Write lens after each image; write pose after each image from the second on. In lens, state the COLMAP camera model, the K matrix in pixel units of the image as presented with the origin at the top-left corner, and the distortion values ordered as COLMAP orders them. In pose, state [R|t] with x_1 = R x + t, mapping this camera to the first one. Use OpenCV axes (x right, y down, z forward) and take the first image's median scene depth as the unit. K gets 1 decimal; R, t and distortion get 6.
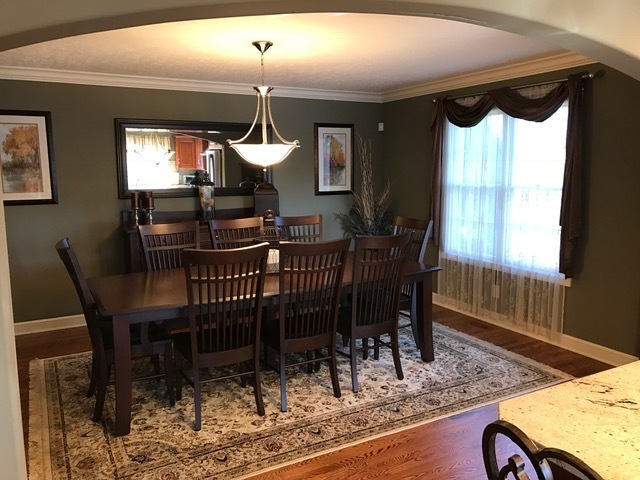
lens RADIAL K [[527.2, 0, 320.9], [0, 527.2, 238.6], [0, 0, 1]] dist [0.011610, 0.005715]
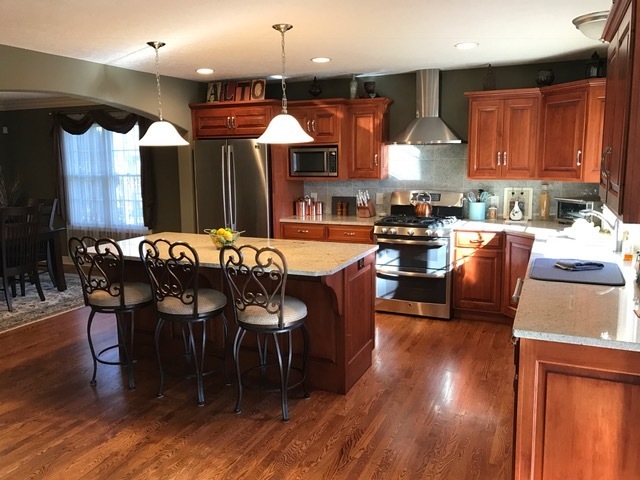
lens RADIAL K [[527.2, 0, 319.9], [0, 527.2, 235.8], [0, 0, 1]] dist [0.011610, 0.005715]
pose [[0.794416, -0.092556, 0.600280, -0.098731], [0.090030, 0.995347, 0.034325, 0.081643], [-0.600664, 0.026774, 0.799053, -0.608706]]
